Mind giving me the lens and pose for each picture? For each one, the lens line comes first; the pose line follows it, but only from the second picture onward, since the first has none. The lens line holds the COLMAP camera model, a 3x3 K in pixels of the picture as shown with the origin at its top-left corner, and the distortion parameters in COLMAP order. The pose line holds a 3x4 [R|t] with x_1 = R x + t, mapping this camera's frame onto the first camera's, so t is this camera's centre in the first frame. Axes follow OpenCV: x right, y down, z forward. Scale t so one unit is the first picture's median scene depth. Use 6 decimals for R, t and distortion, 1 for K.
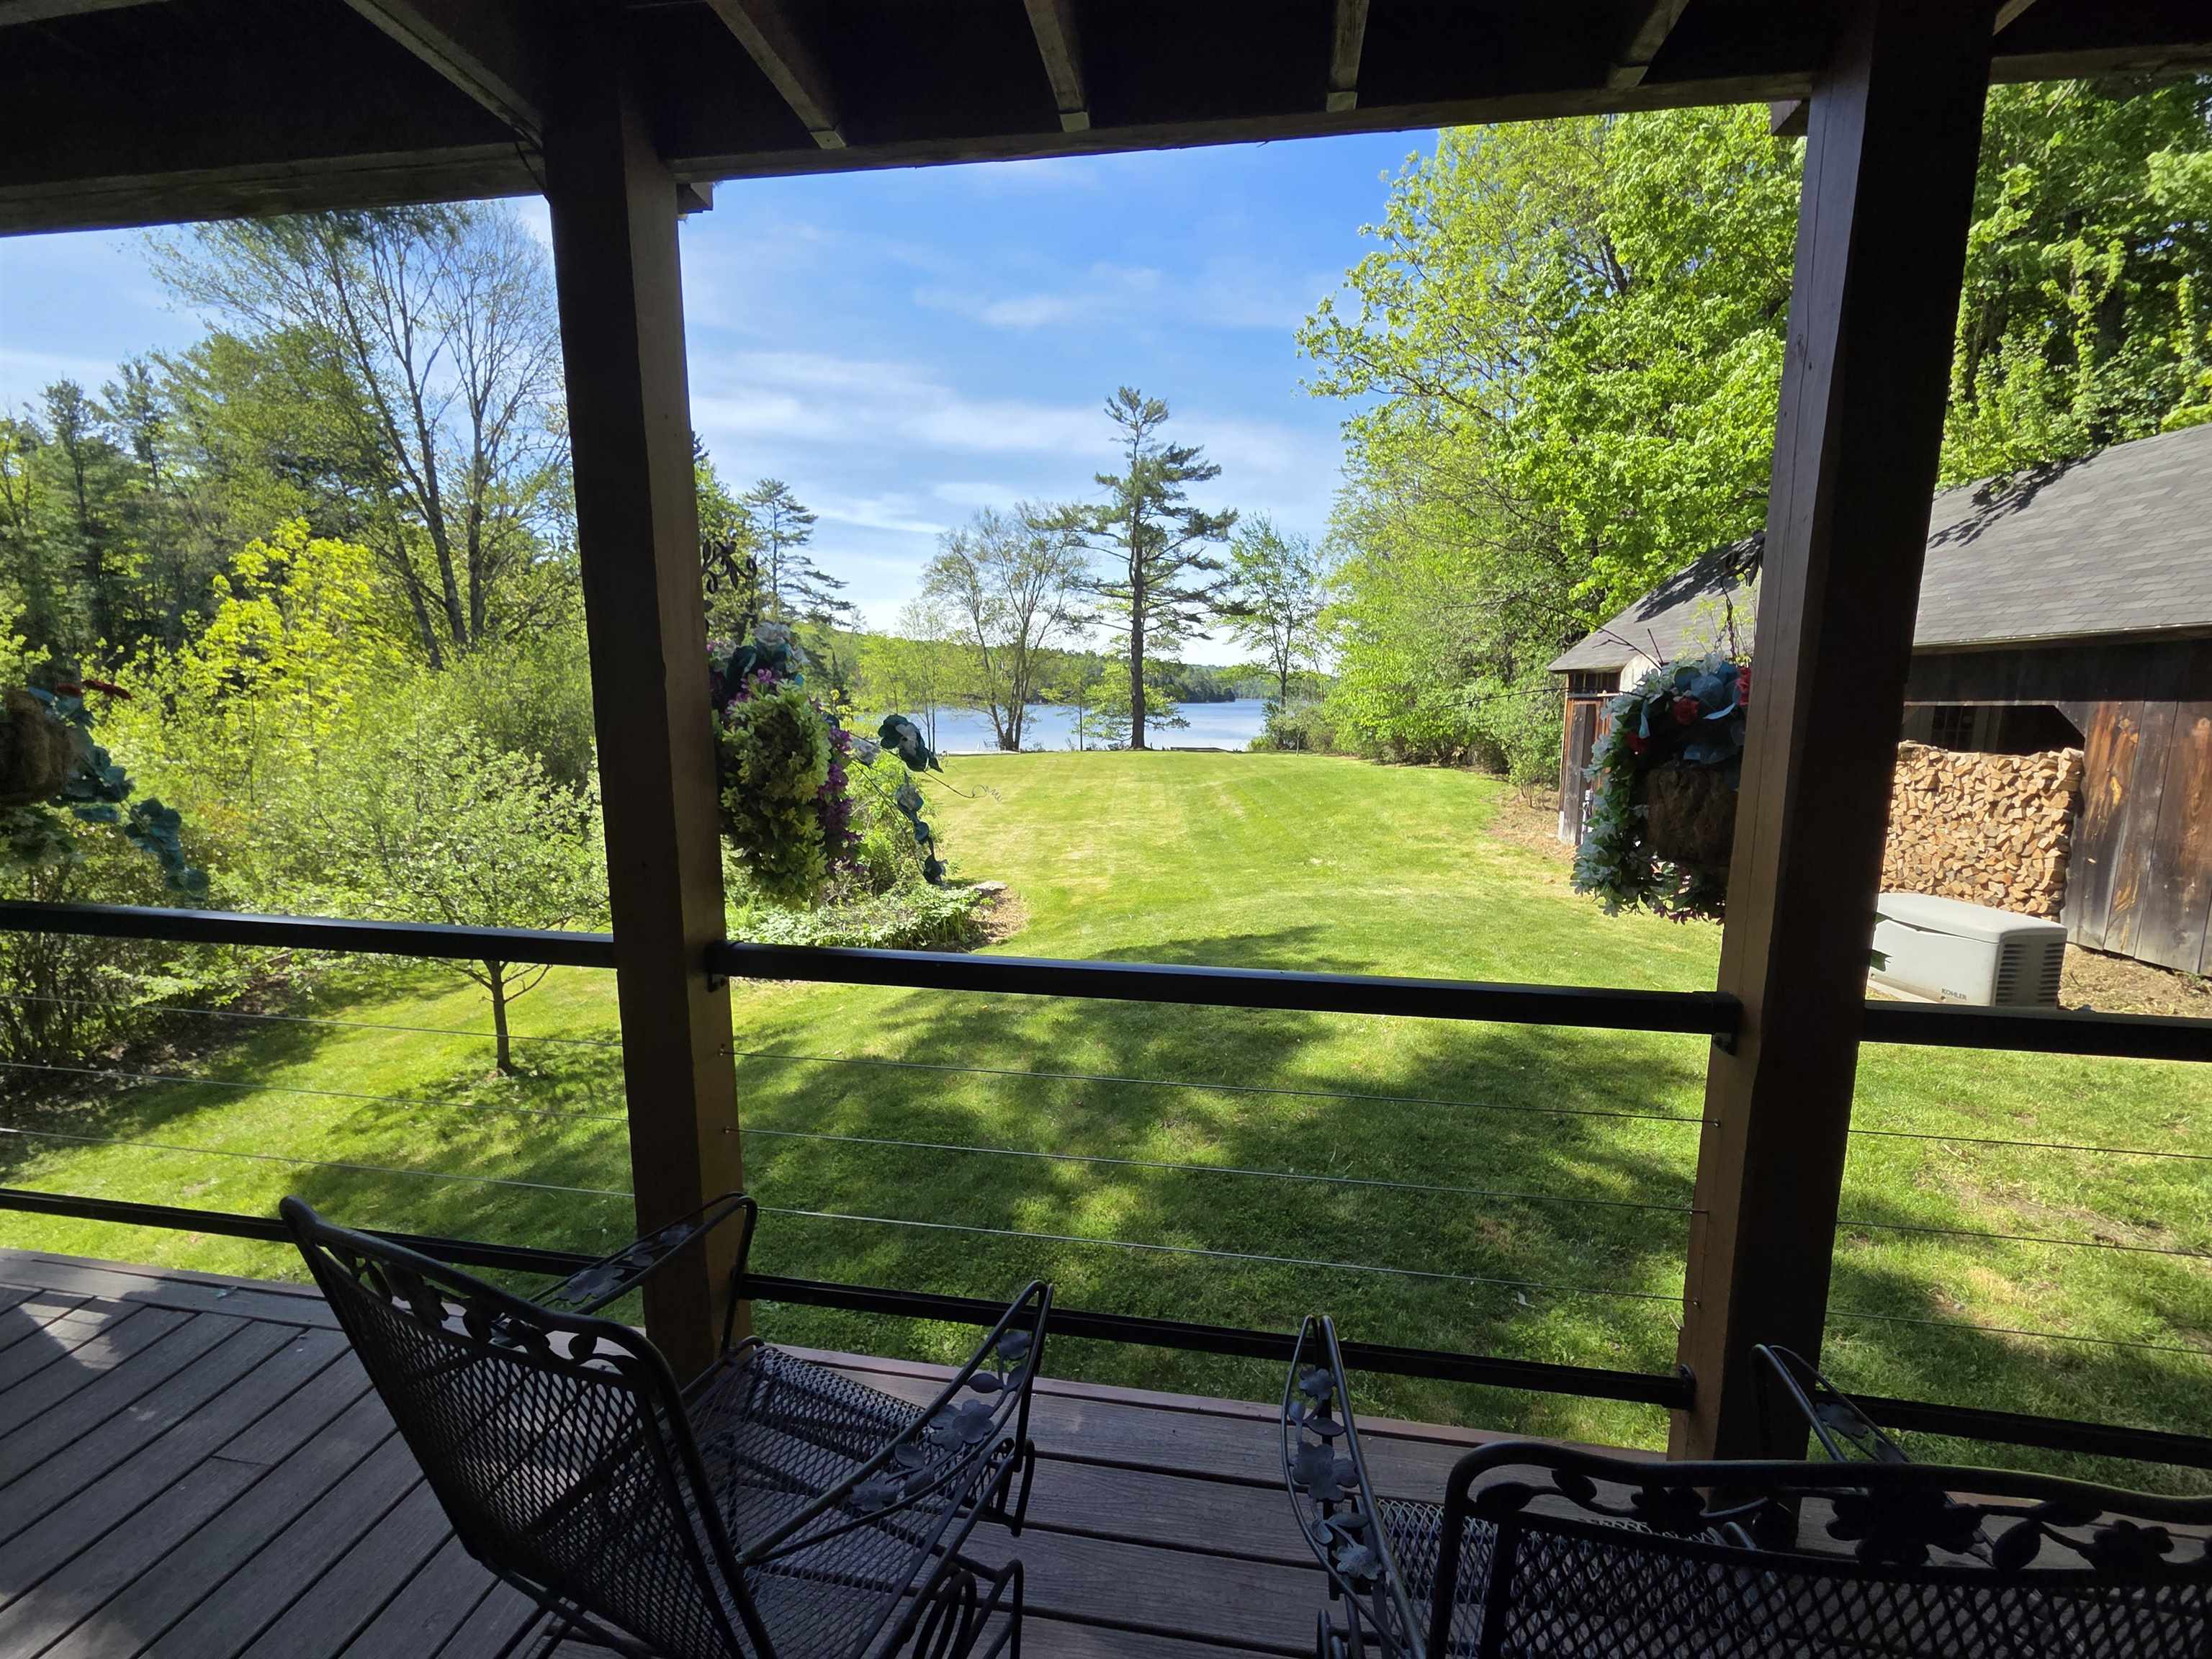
lens RADIAL K [[892.2, 0, 1128.7], [0, 892.2, 837.0], [0, 0, 1]] dist [-0.000181, -0.000268]
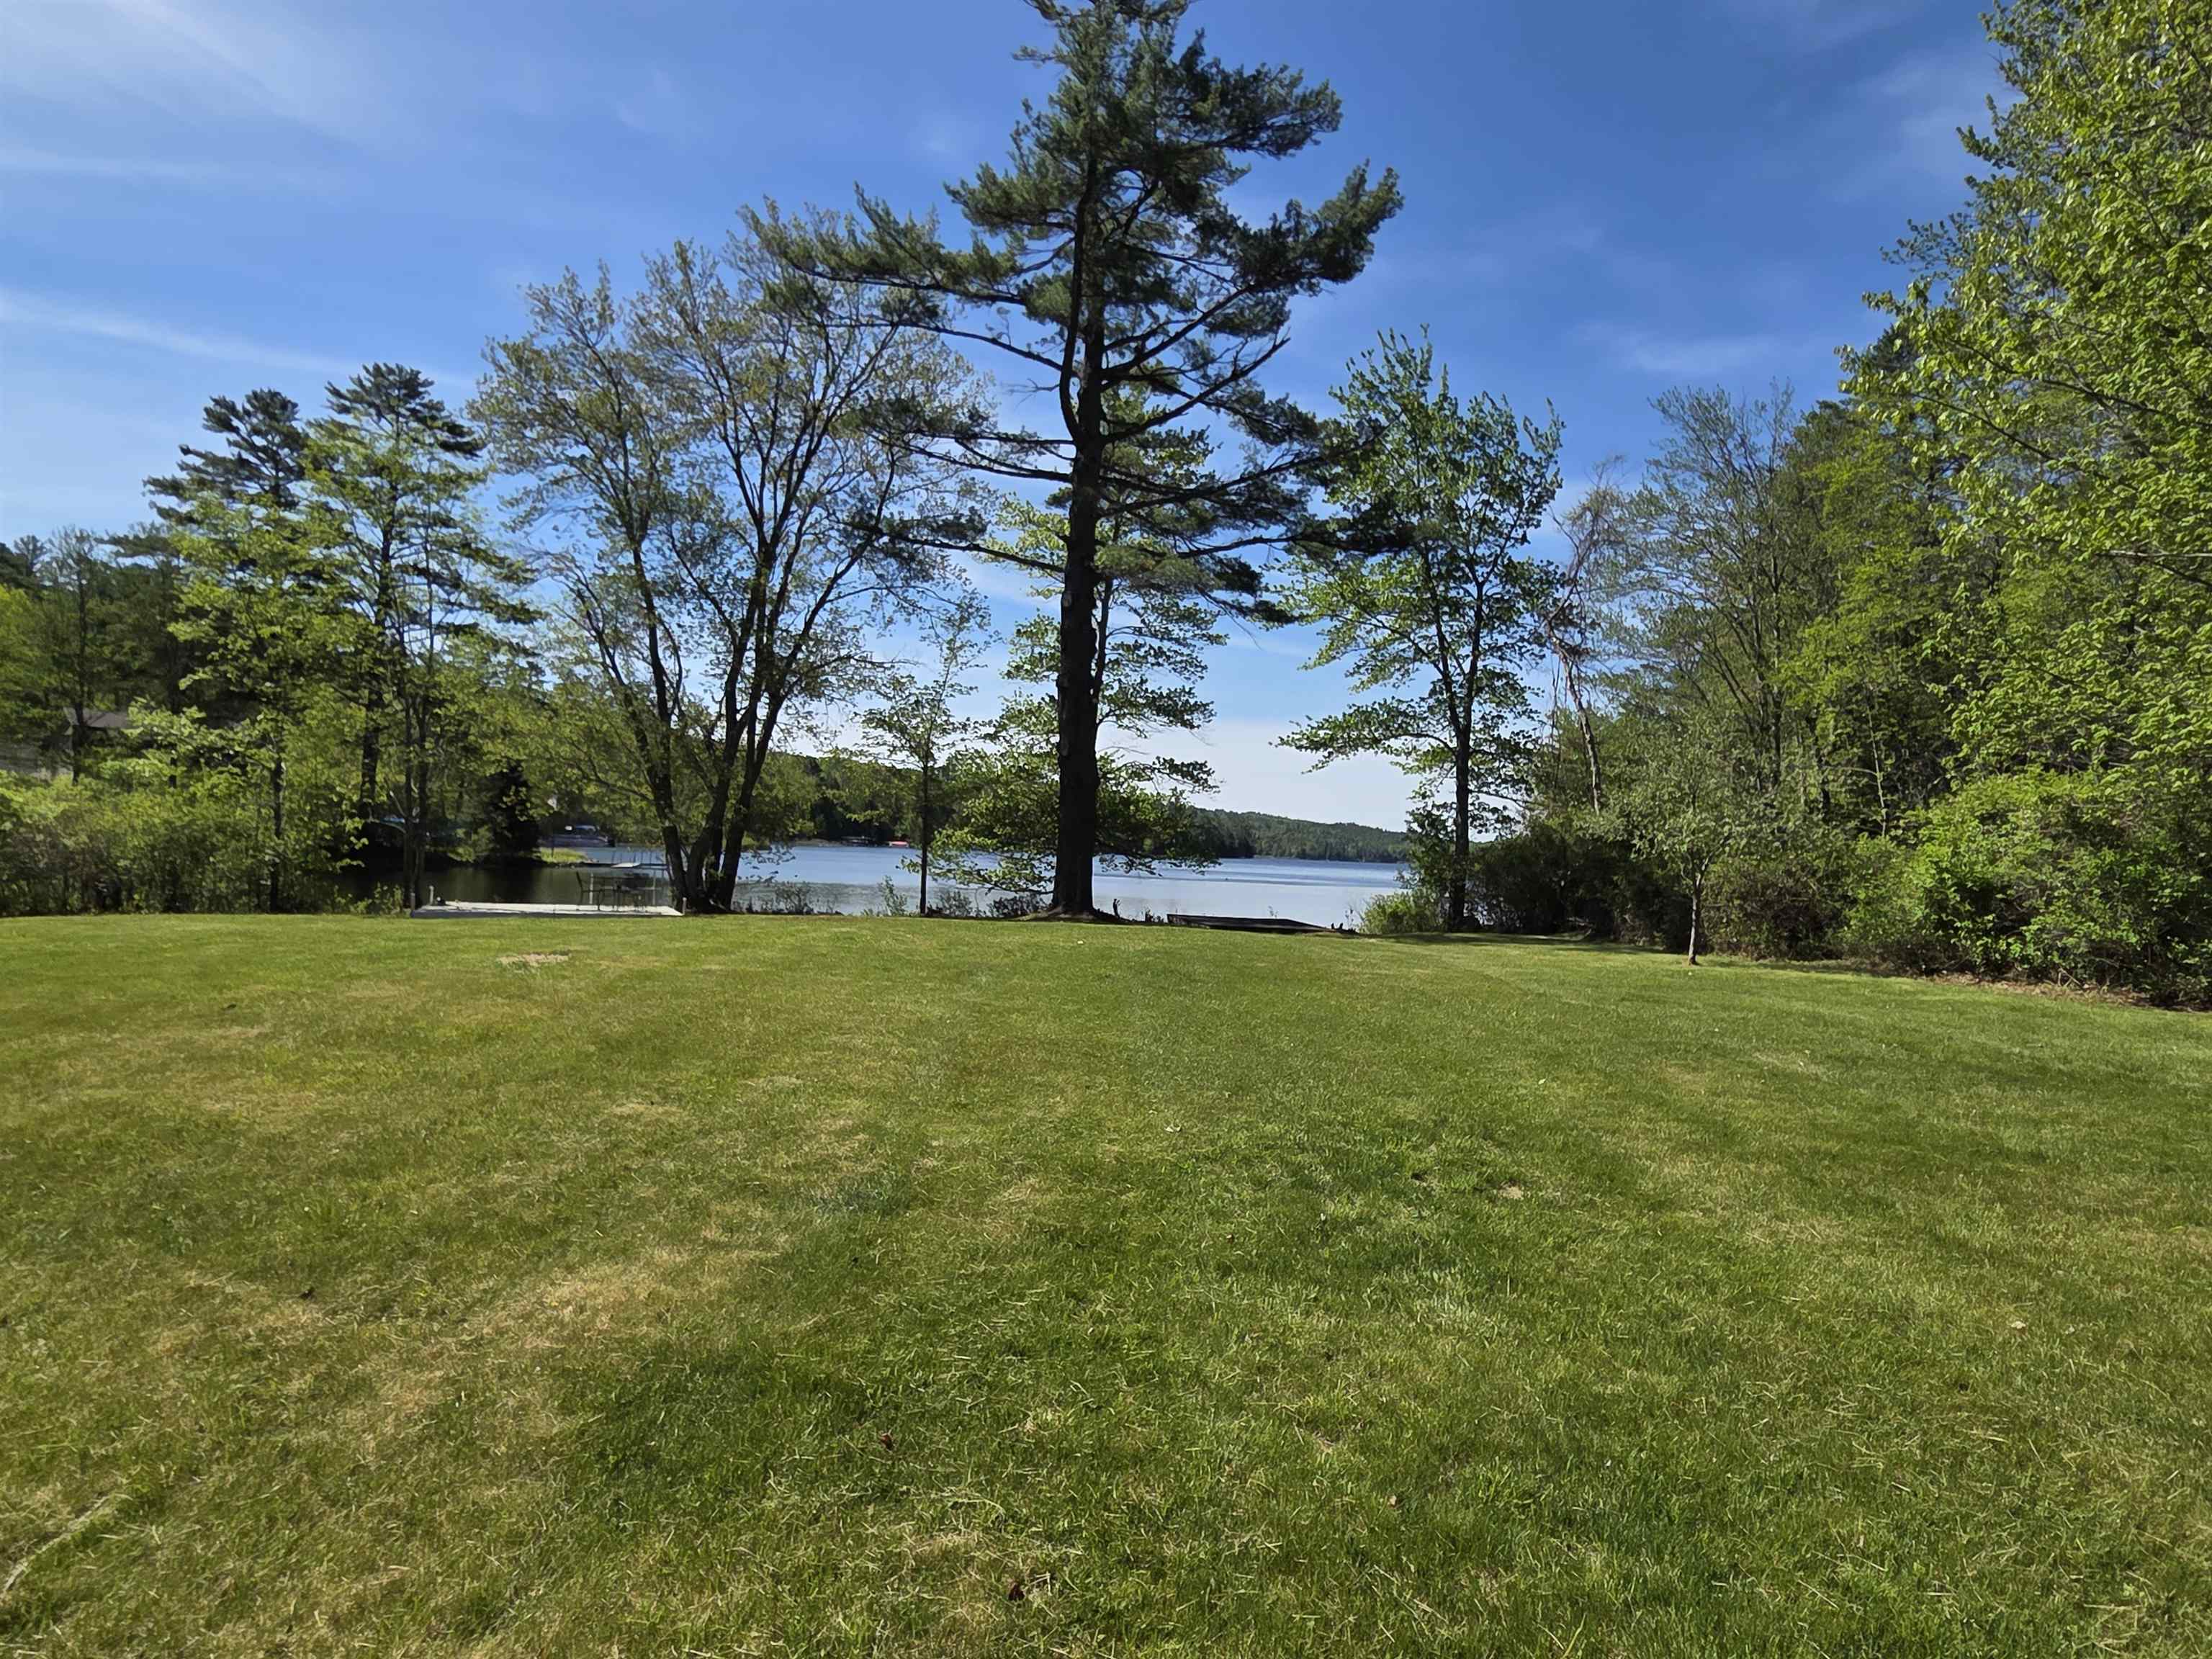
lens RADIAL K [[1231.9, 0, 1111.4], [0, 1231.9, 819.3], [0, 0, 1]] dist [0.005646, 0.003354]
pose [[0.999451, 0.033088, 0.001635, 0.024654], [-0.032274, 0.983632, -0.177276, -0.056821], [-0.007474, 0.177126, 0.984160, 0.577761]]
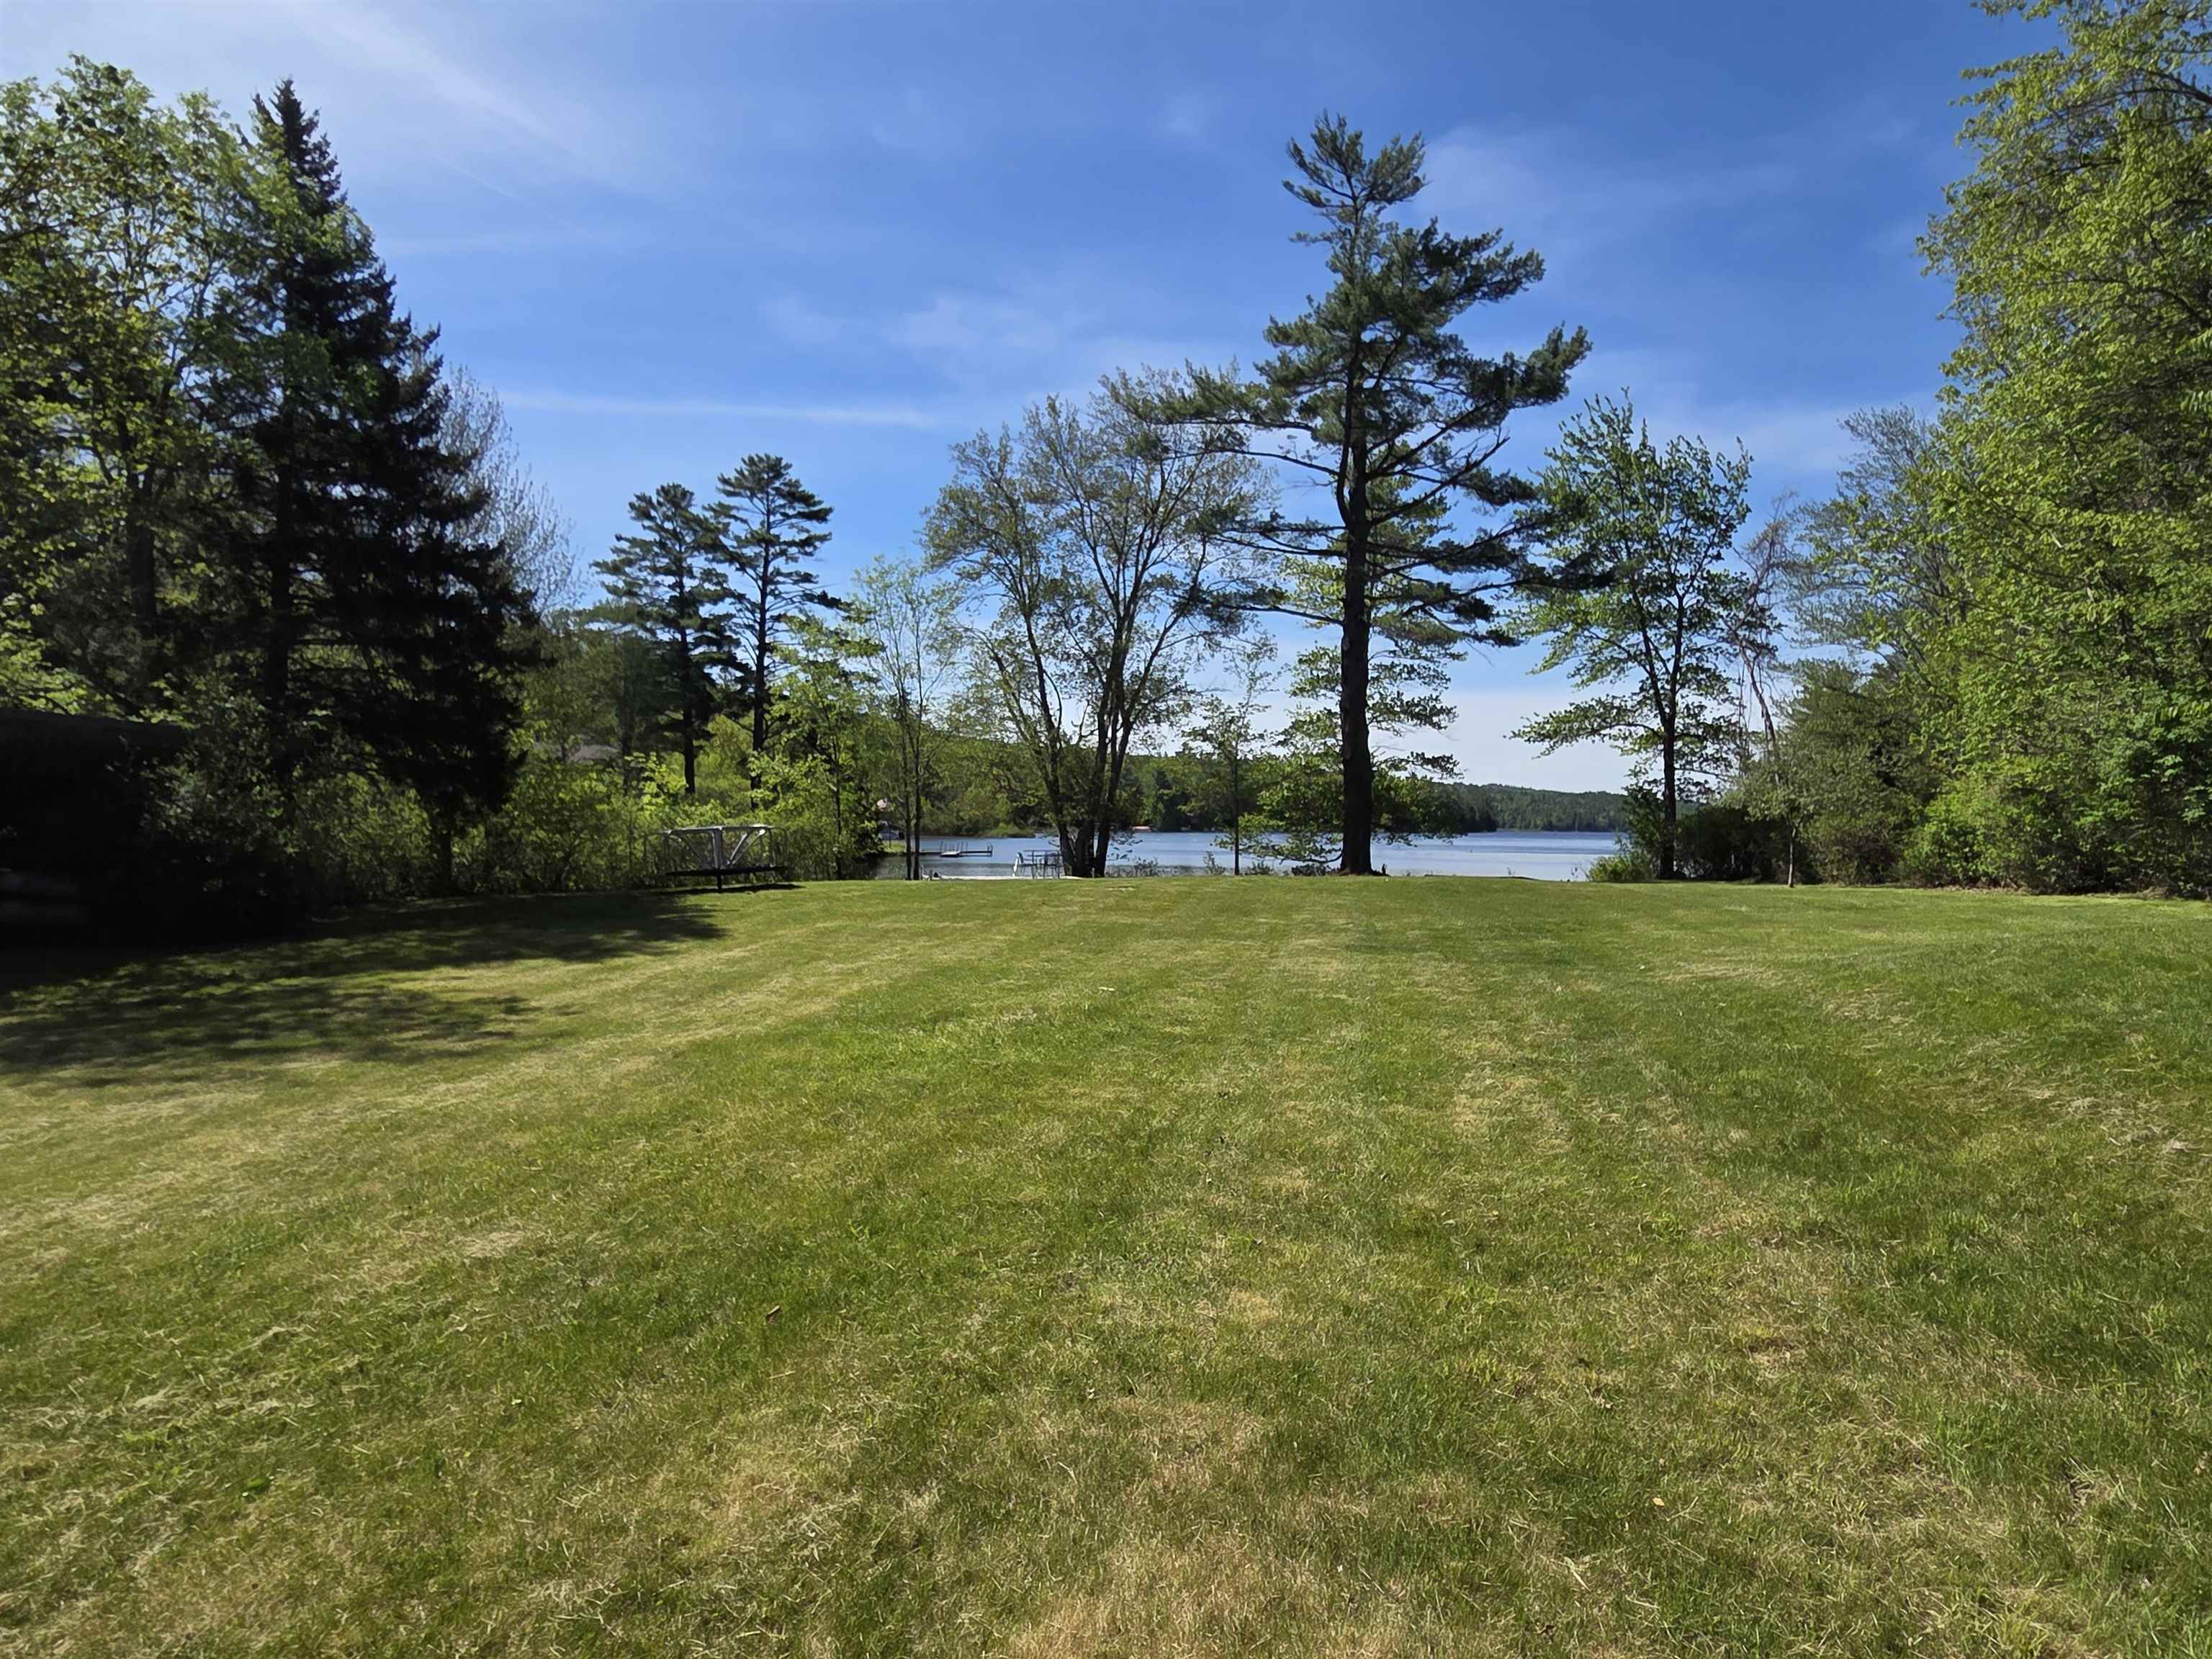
lens RADIAL K [[1231.9, 0, 1133.5], [0, 1231.9, 836.6], [0, 0, 1]] dist [0.005646, 0.003354]
pose [[0.985790, 0.001525, -0.167975, 0.004035], [-0.026020, 0.989276, -0.143721, -0.026677], [0.165955, 0.146049, 0.975258, 0.388446]]
